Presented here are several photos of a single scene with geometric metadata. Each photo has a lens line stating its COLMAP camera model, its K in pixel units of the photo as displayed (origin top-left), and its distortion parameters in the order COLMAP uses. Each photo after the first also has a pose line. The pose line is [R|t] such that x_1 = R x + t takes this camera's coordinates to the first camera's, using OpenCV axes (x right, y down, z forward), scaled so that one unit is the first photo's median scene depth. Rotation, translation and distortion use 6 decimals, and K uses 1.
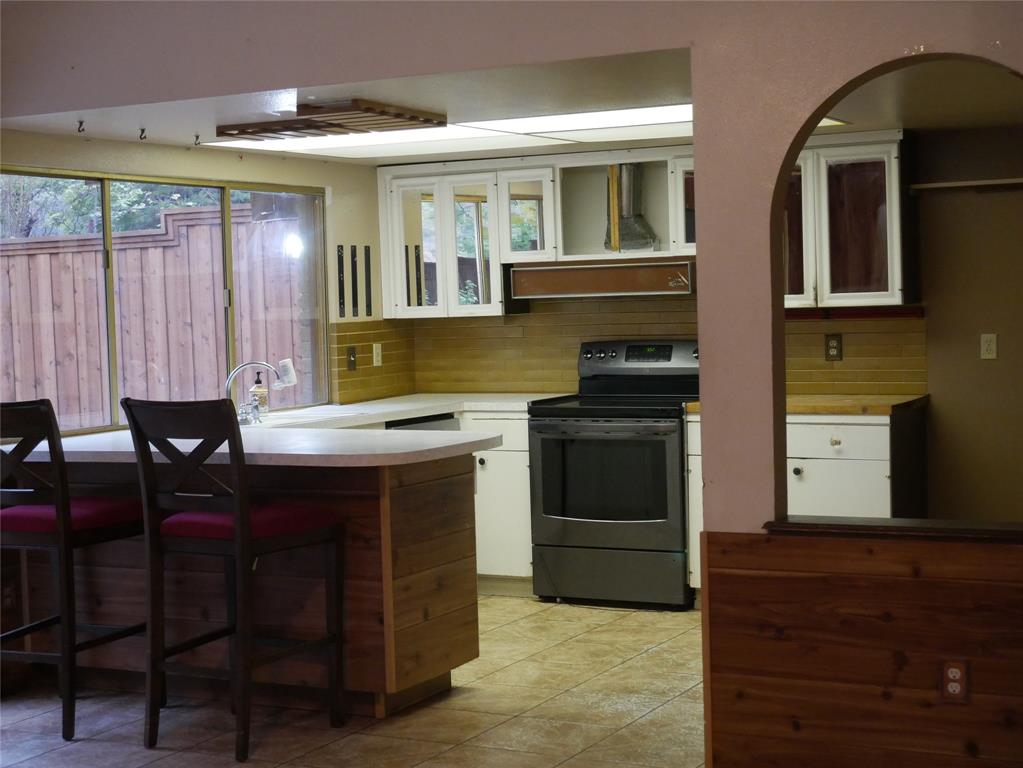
lens RADIAL K [[1707.3, 0, 500.5], [0, 1707.3, 391.2], [0, 0, 1]] dist [0.020893, 0.000000]
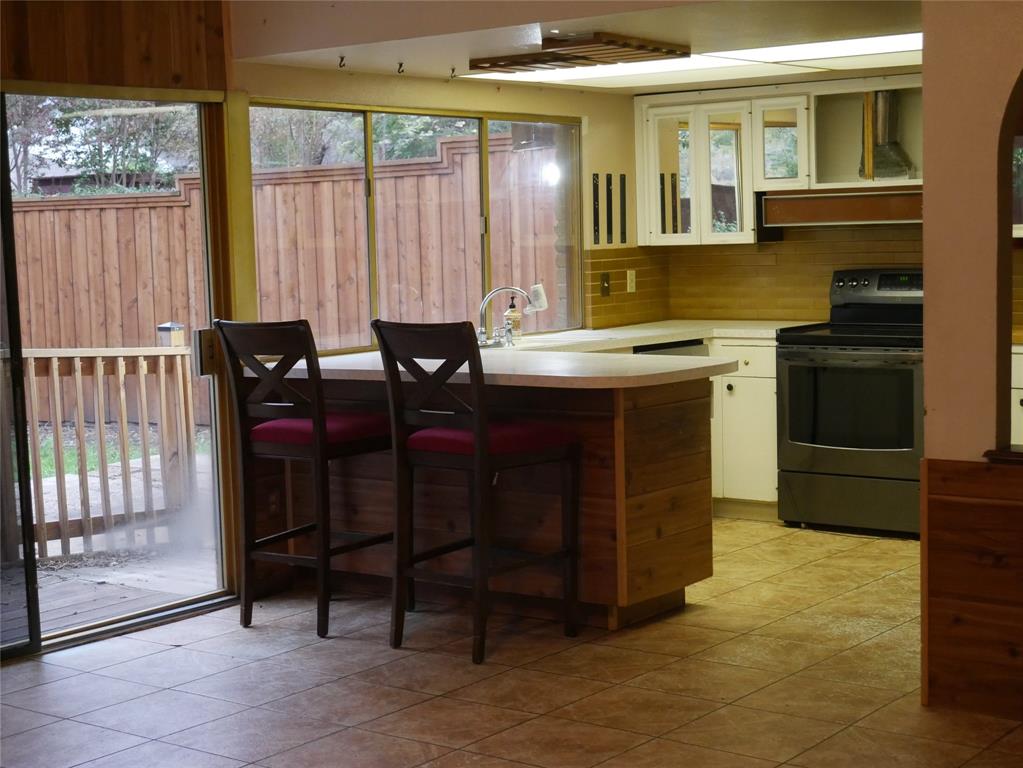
lens RADIAL K [[1707.3, 0, 505.5], [0, 1707.3, 394.3], [0, 0, 1]] dist [0.020893, 0.000000]
pose [[0.986122, 0.019891, -0.164829, 0.031263], [-0.012477, 0.998868, 0.045895, 0.000423], [0.165556, -0.043202, 0.985254, -0.030118]]
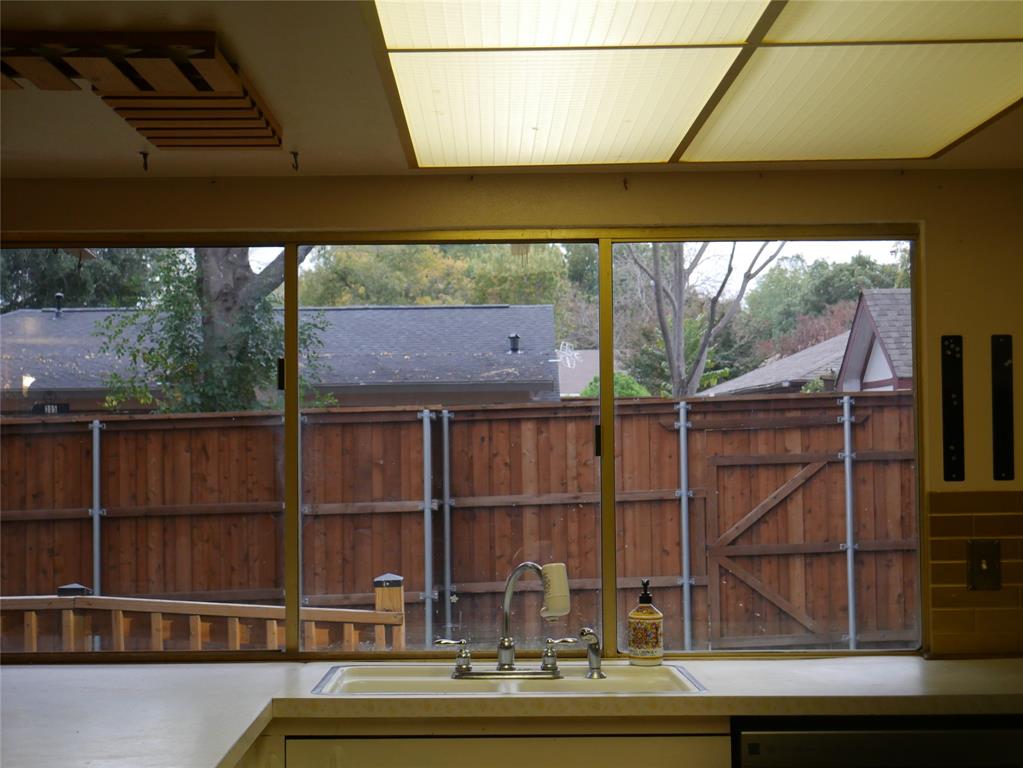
lens RADIAL K [[1707.3, 0, 508.6], [0, 1707.3, 386.5], [0, 0, 1]] dist [0.020893, 0.000000]
pose [[0.472770, -0.003911, -0.881177, 0.365031], [-0.053206, 0.998039, -0.032976, -0.061192], [0.879578, 0.062474, 0.471635, 0.841832]]
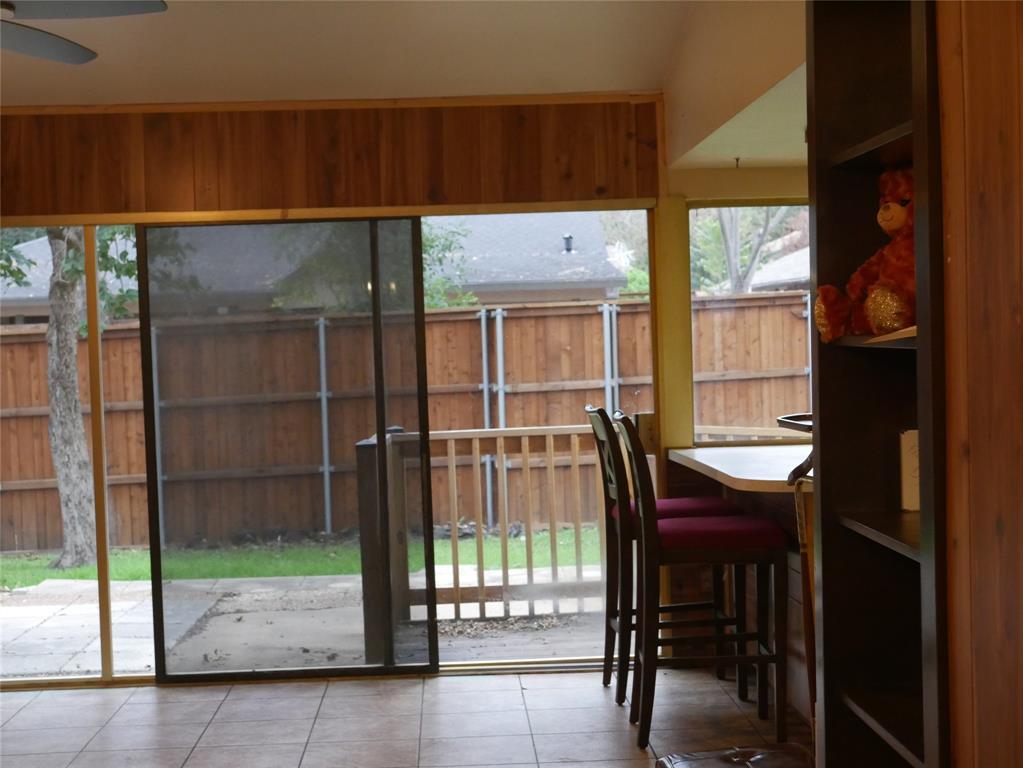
lens RADIAL K [[1707.3, 0, 512.3], [0, 1707.3, 383.8], [0, 0, 1]] dist [0.020893, 0.000000]
pose [[0.498743, 0.039164, -0.865865, 0.615923], [-0.035405, 0.999065, 0.024796, -0.033803], [0.866027, 0.018289, 0.499663, 0.316308]]
